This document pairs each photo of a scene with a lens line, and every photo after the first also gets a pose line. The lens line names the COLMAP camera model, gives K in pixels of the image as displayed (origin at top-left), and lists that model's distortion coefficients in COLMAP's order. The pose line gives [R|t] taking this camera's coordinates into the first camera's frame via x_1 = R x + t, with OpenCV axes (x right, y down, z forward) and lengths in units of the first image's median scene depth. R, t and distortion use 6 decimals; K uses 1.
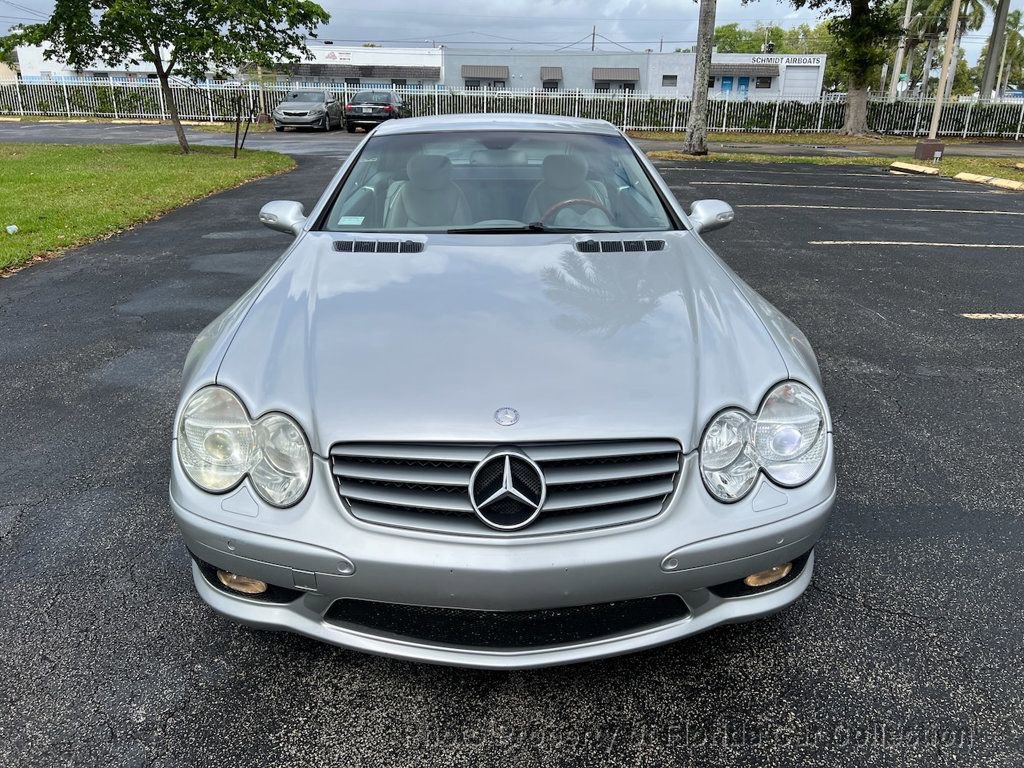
lens RADIAL K [[784.2, 0, 508.3], [0, 784.2, 373.8], [0, 0, 1]] dist [0.055881, -0.058191]
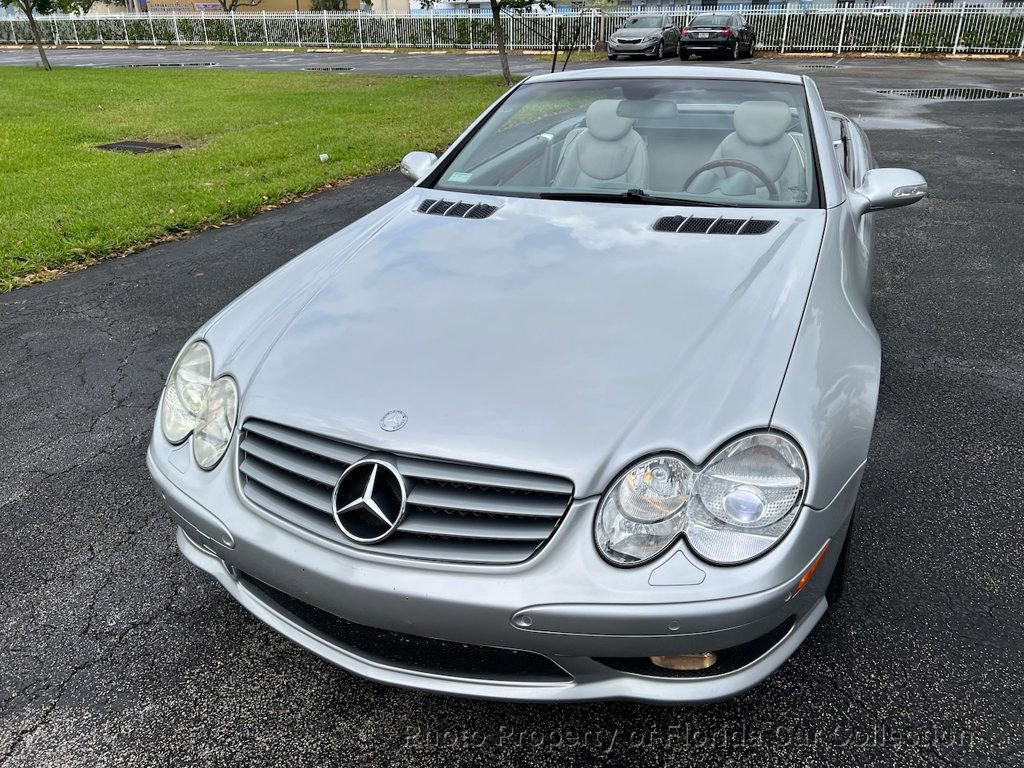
lens RADIAL K [[779.5, 0, 511.7], [0, 779.5, 388.2], [0, 0, 1]] dist [0.052081, -0.057784]
pose [[0.910627, 0.153021, -0.383852, 0.438524], [-0.112923, 0.985702, 0.125056, -0.106106], [0.397500, -0.070534, 0.914887, 0.202690]]
